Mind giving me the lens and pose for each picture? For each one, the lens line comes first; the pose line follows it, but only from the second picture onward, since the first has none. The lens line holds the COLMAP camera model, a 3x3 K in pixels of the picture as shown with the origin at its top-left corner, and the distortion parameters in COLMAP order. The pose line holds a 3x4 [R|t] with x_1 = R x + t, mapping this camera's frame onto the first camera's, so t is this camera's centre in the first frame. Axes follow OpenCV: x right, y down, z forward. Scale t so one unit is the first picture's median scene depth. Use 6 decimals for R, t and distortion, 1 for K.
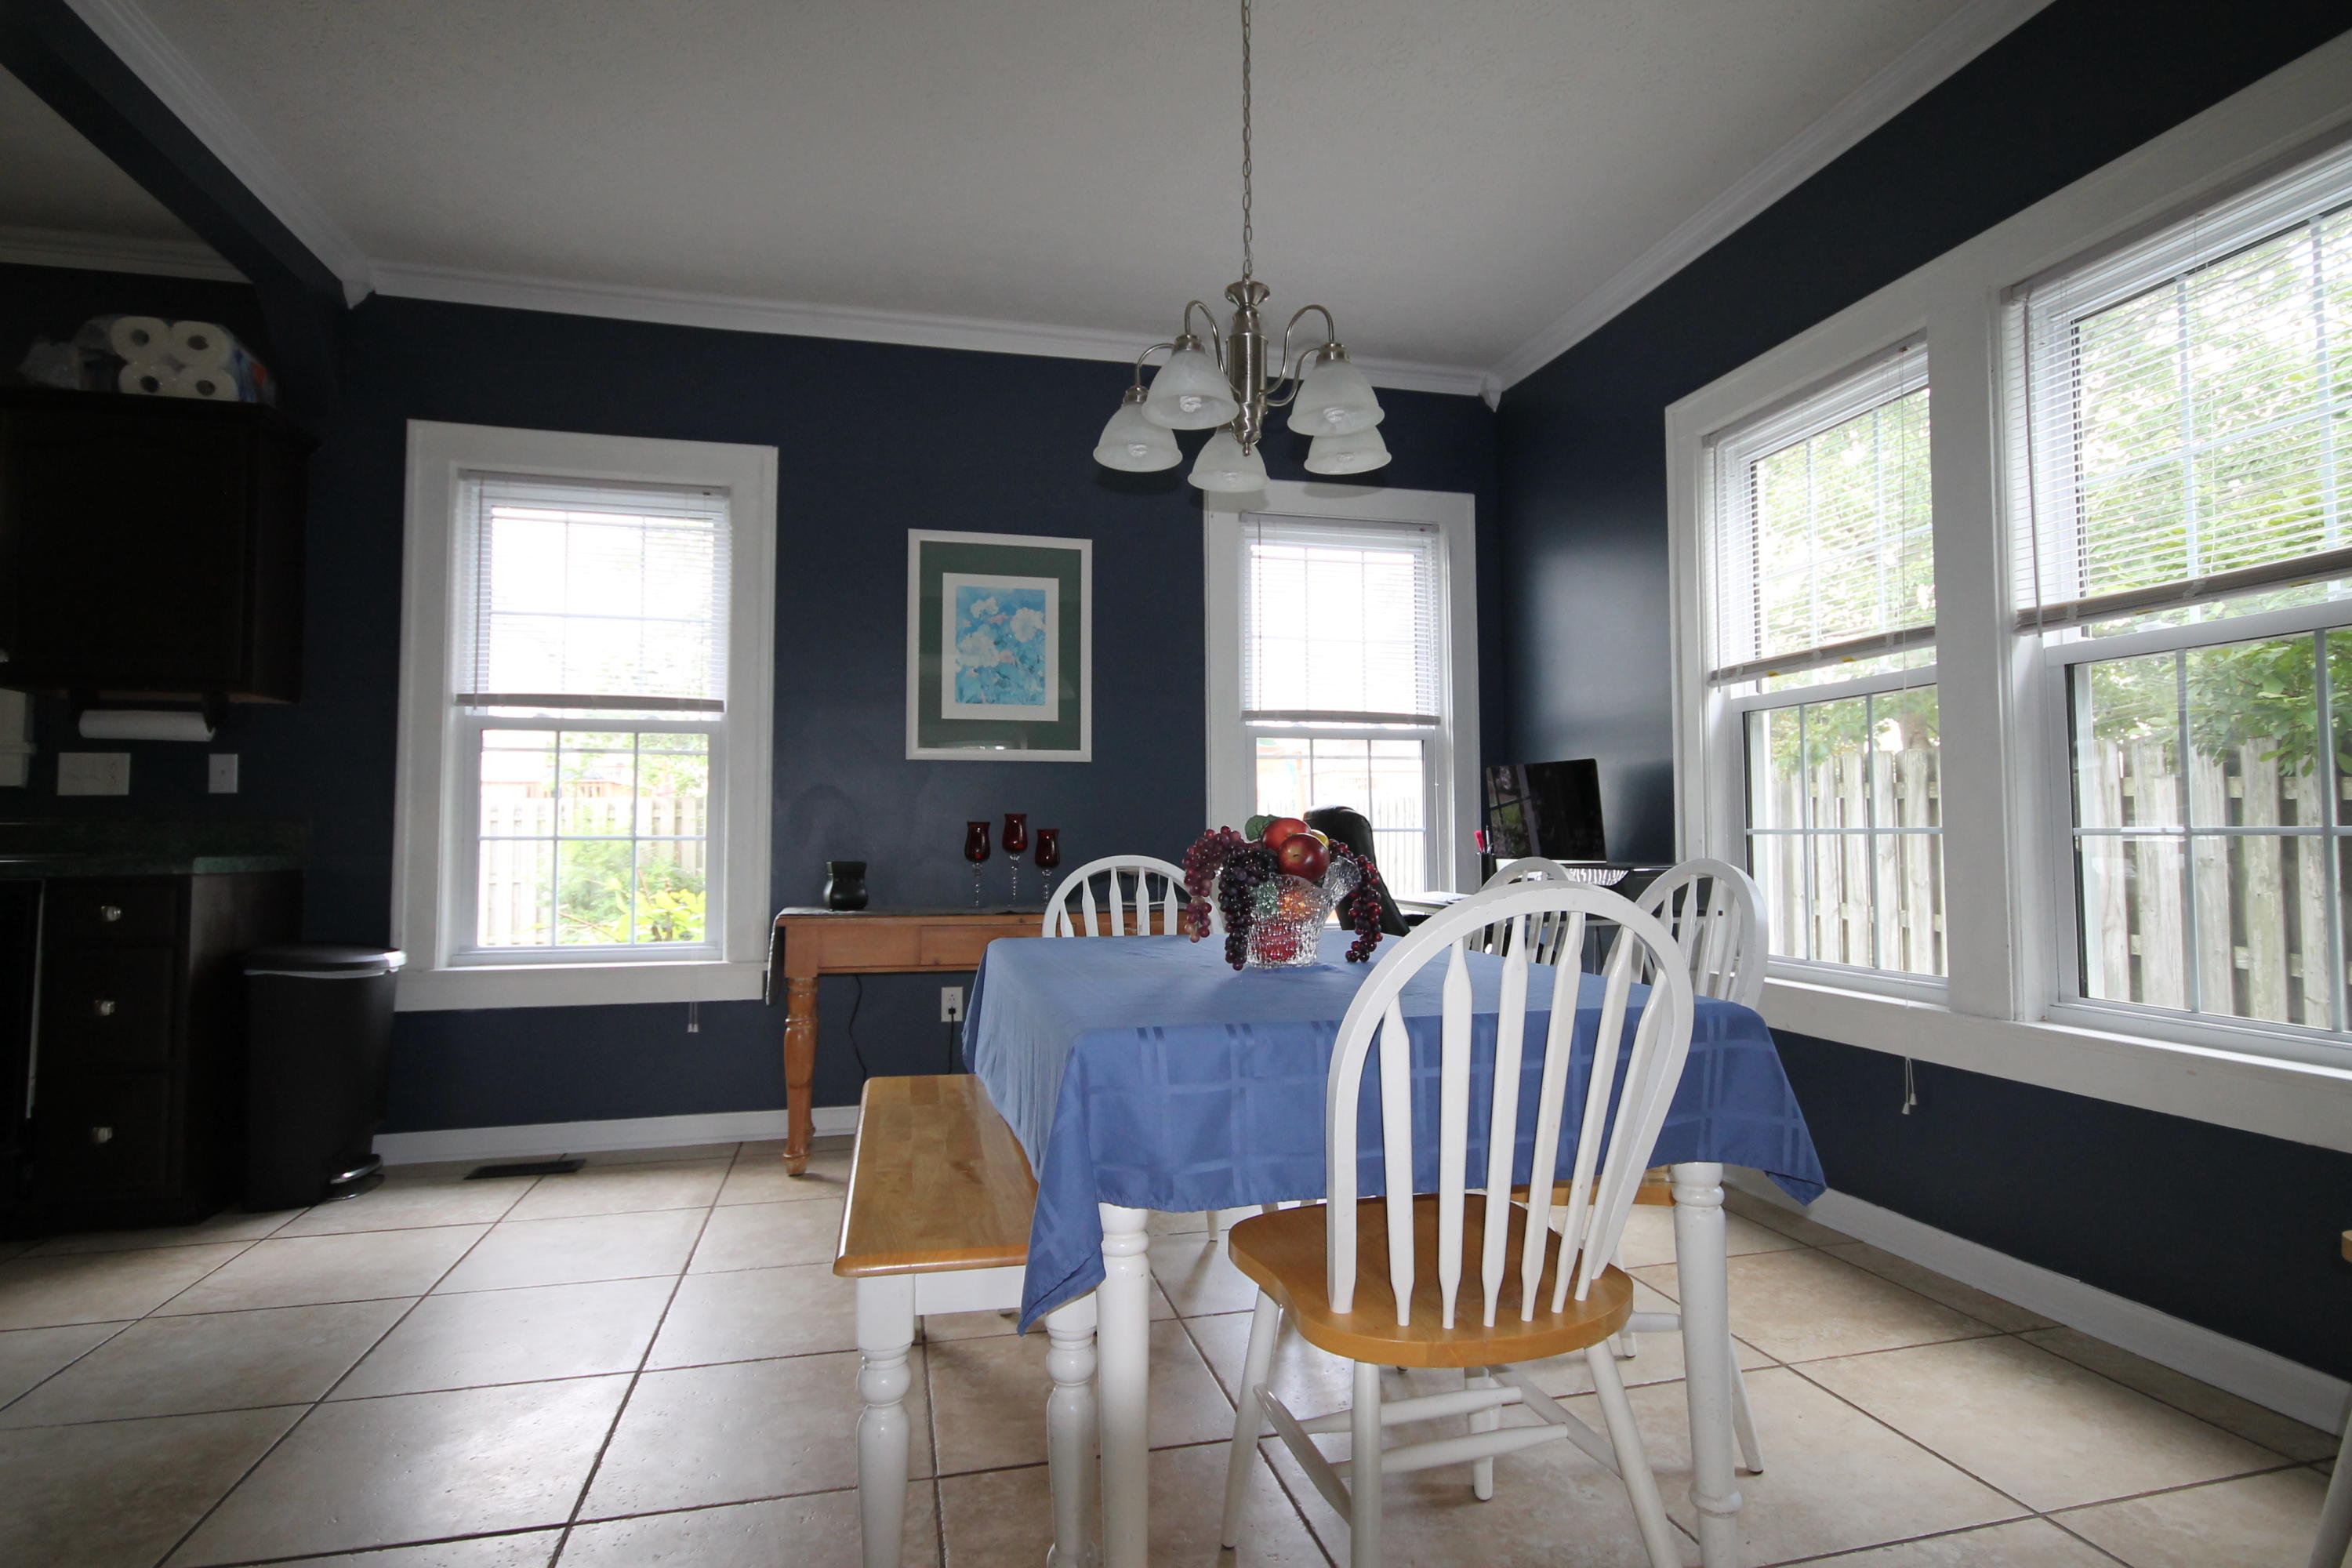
lens RADIAL K [[1201.0, 0, 1186.2], [0, 1201.0, 781.8], [0, 0, 1]] dist [0.002781, 0.000636]
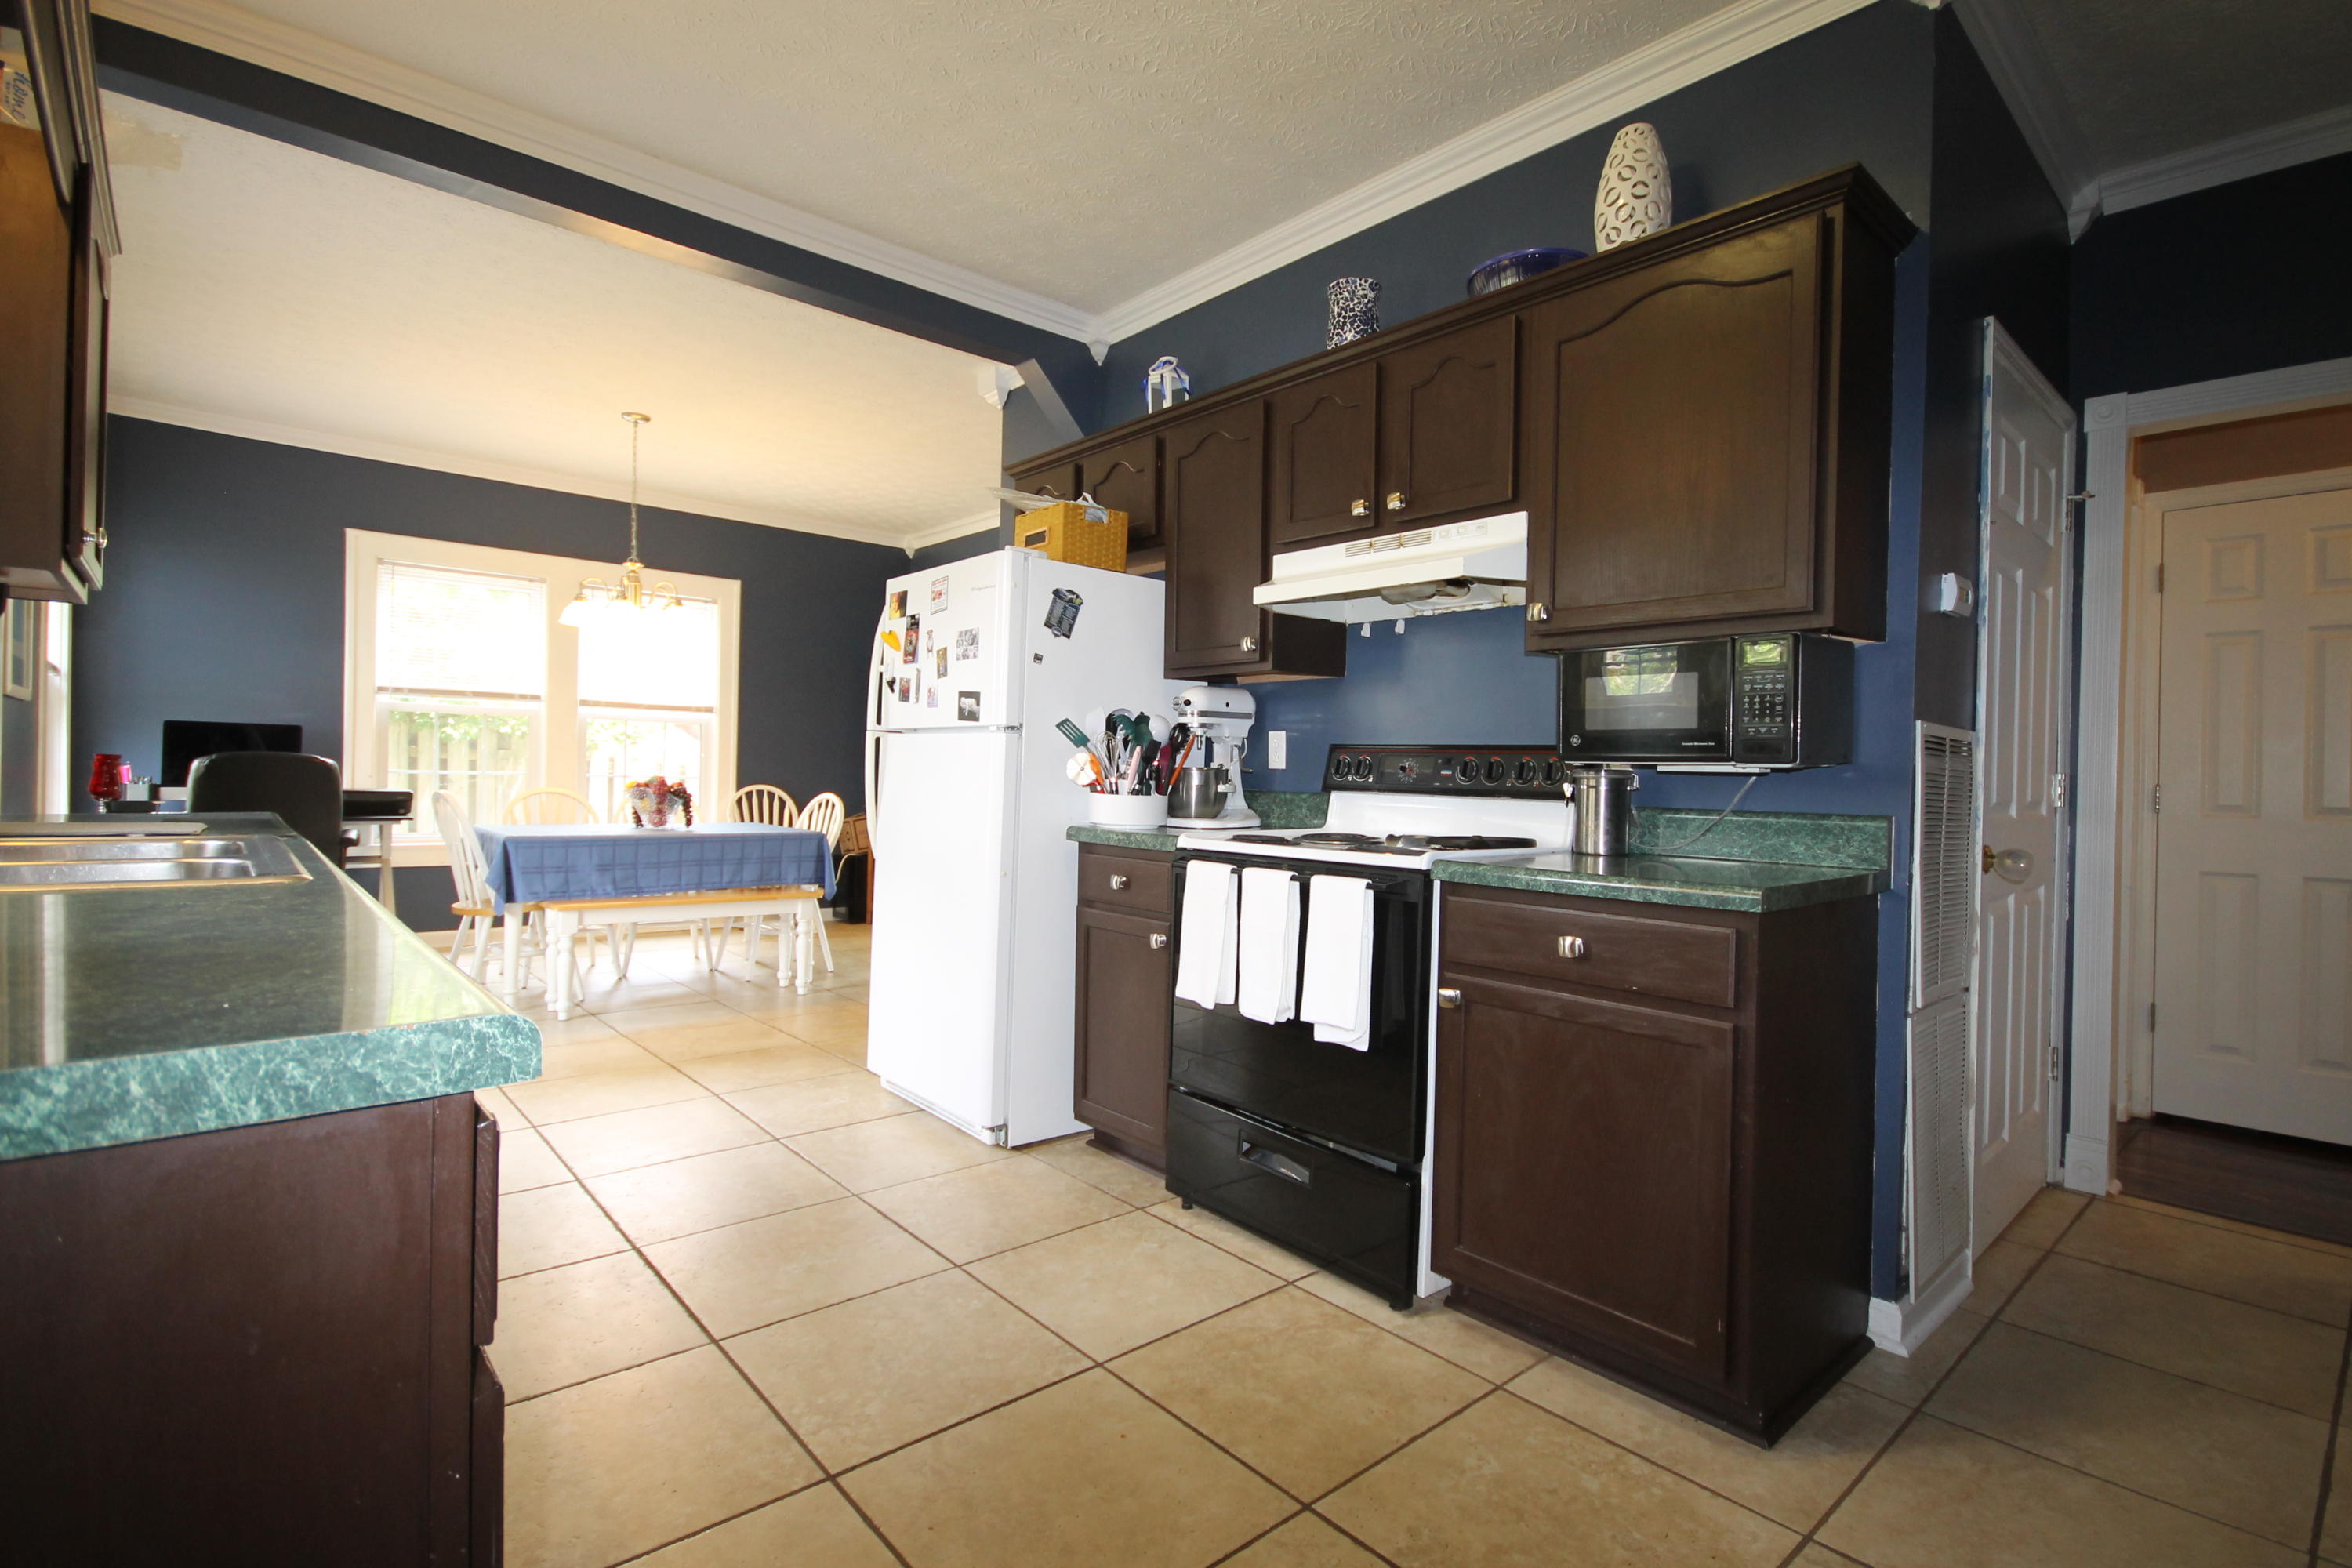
lens RADIAL K [[1104.7, 0, 1190.4], [0, 1104.7, 779.8], [0, 0, 1]] dist [-0.002754, -0.000171]
pose [[-0.460401, -0.011521, 0.887636, -1.481185], [-0.064275, 0.997724, -0.020388, 0.007044], [-0.885381, -0.066440, -0.460094, 0.579623]]
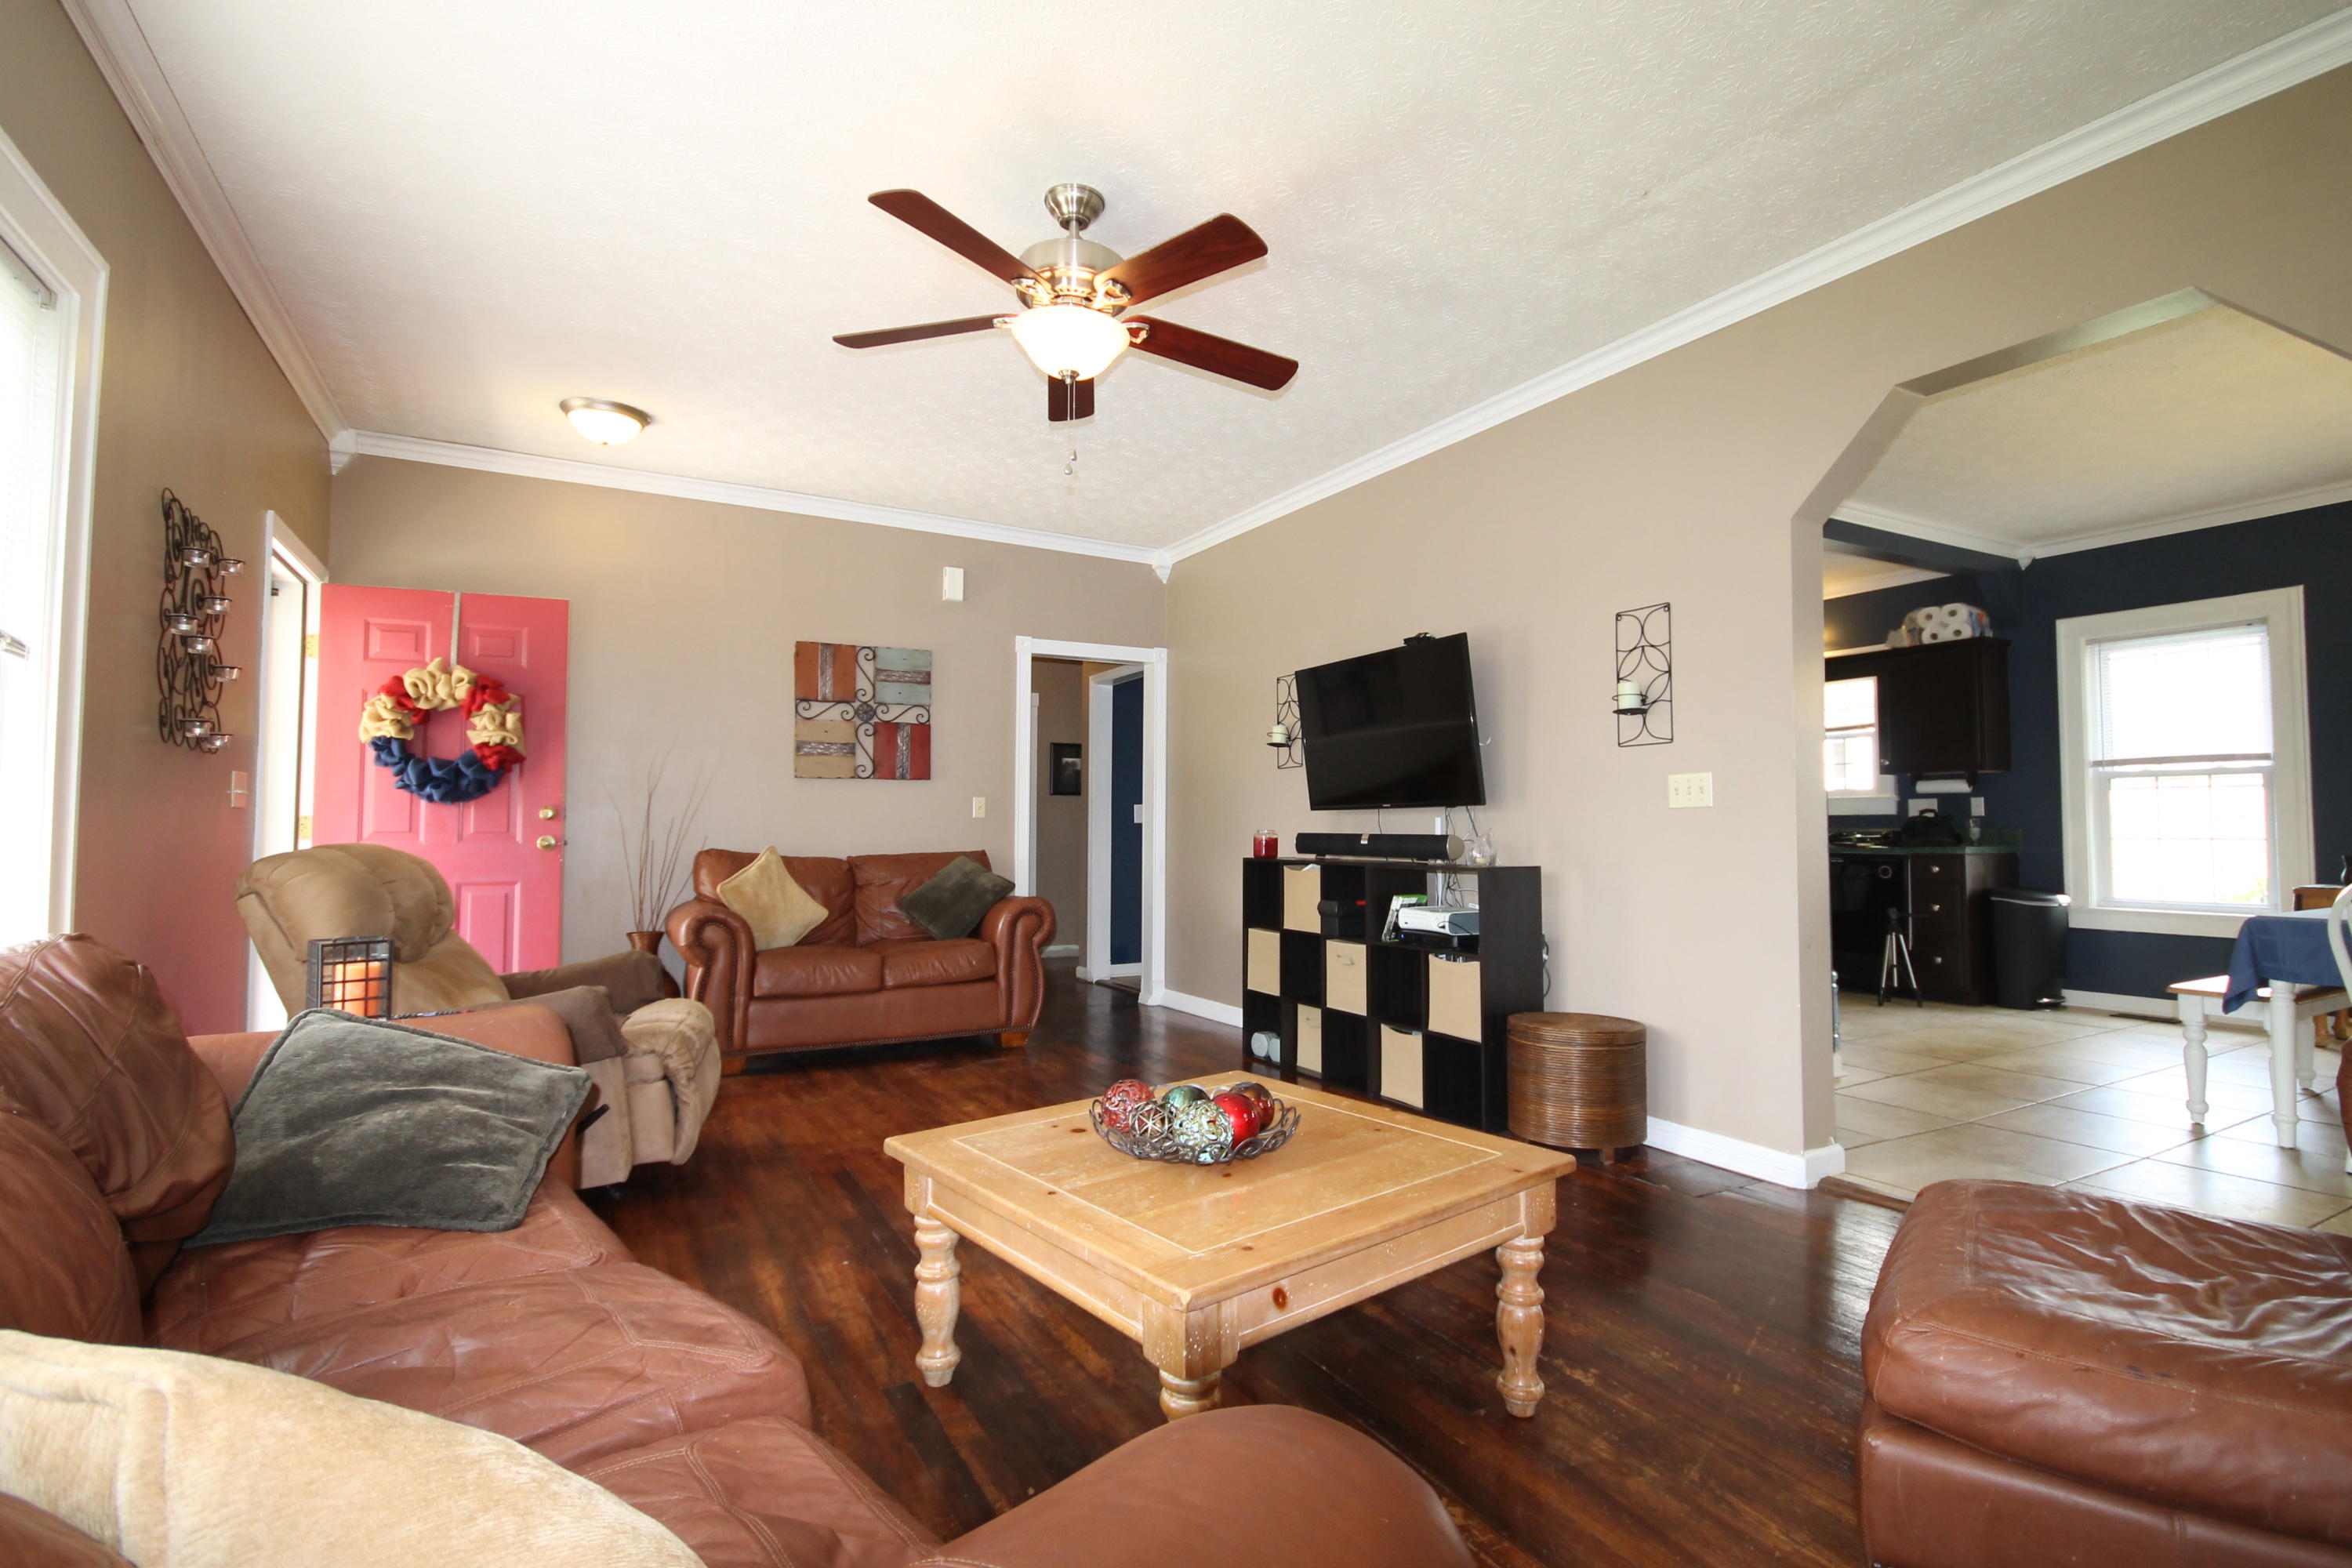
lens RADIAL K [[1104.7, 0, 1190.4], [0, 1104.7, 779.8], [0, 0, 1]] dist [-0.002754, -0.000171]
pose [[0.256877, -0.040646, -0.965589, 0.650120], [0.046257, 0.998487, -0.029725, -0.054948], [0.965336, -0.037029, 0.258369, -0.754518]]
